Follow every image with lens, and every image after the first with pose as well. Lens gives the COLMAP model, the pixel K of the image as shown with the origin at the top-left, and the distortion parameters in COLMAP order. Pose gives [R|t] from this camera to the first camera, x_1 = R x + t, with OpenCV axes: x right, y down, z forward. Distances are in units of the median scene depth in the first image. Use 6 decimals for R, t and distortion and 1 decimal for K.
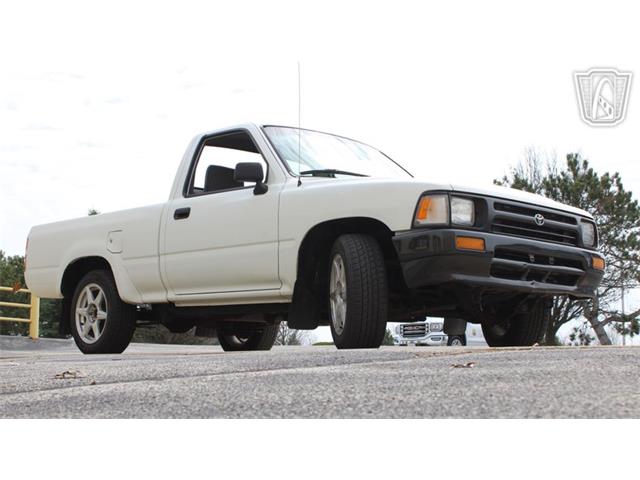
lens RADIAL K [[968.9, 0, 317.6], [0, 968.9, 241.6], [0, 0, 1]] dist [0.005924, -0.056428]
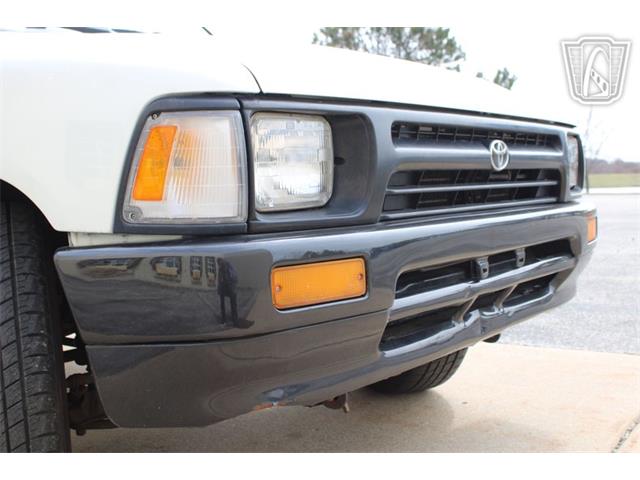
lens RADIAL K [[820.8, 0, 311.4], [0, 820.8, 238.5], [0, 0, 1]] dist [-0.038876, -0.003852]
pose [[0.985316, -0.037417, 0.166588, 0.082087], [0.002575, 0.978836, 0.204628, -0.043264], [-0.170719, -0.201194, 0.964560, 0.550791]]
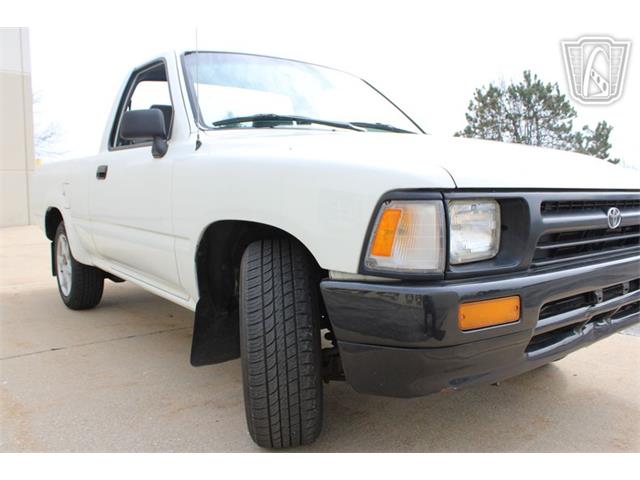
lens RADIAL K [[533.2, 0, 320.0], [0, 533.2, 240.0], [0, 0, 1]] dist [-0.162680, 0.158733]
pose [[0.995131, -0.001834, -0.098541, 0.074741], [0.023247, 0.975983, 0.216601, -0.059125], [0.095777, -0.217837, 0.971274, 0.552612]]
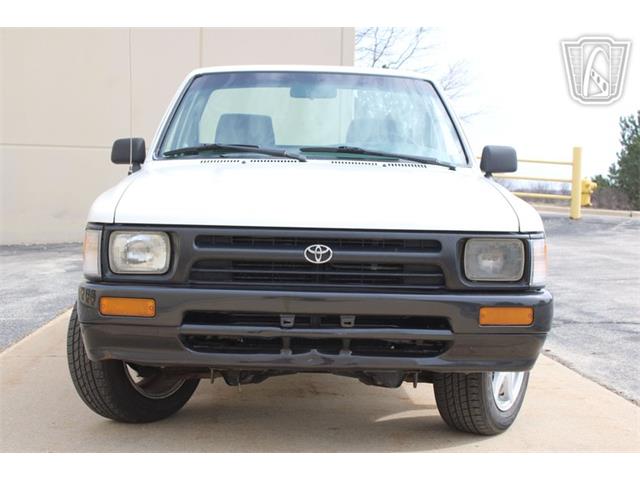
lens RADIAL K [[1016.8, 0, 310.6], [0, 1016.8, 239.9], [0, 0, 1]] dist [-0.000409, 0.072860]
pose [[0.738324, 0.049340, -0.672639, 0.504120], [0.067150, 0.986987, 0.146105, -0.095503], [0.671095, -0.153041, 0.725404, 0.427491]]
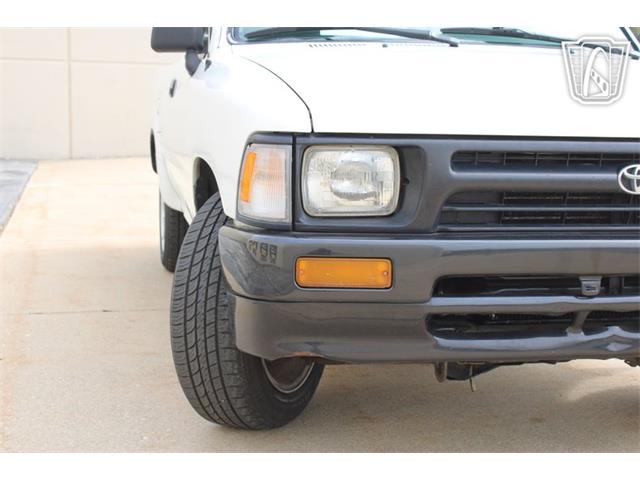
lens RADIAL K [[968.9, 0, 317.6], [0, 968.9, 241.6], [0, 0, 1]] dist [0.005924, -0.056428]
pose [[0.849082, 0.087727, -0.520925, 0.251464], [0.050555, 0.968094, 0.245434, -0.076173], [0.525836, -0.234729, 0.817557, 0.486610]]
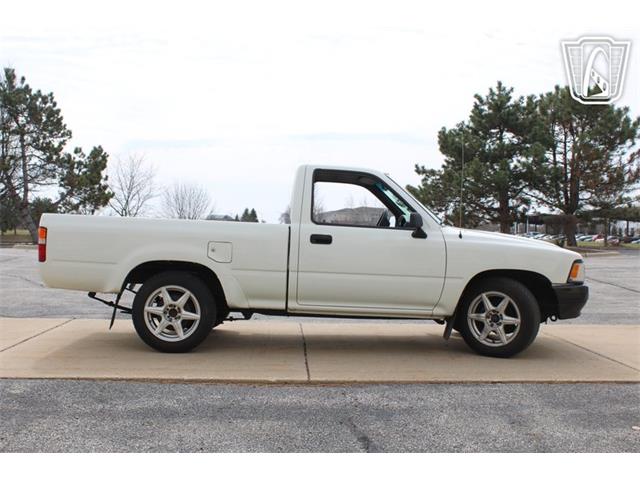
lens RADIAL K [[771.3, 0, 323.9], [0, 771.3, 252.1], [0, 0, 1]] dist [-0.068101, 0.063842]
pose [[0.676377, -0.008667, 0.736504, -0.784794], [-0.116394, 0.986109, 0.118496, -0.118916], [-0.727301, -0.165873, 0.665973, 0.338062]]
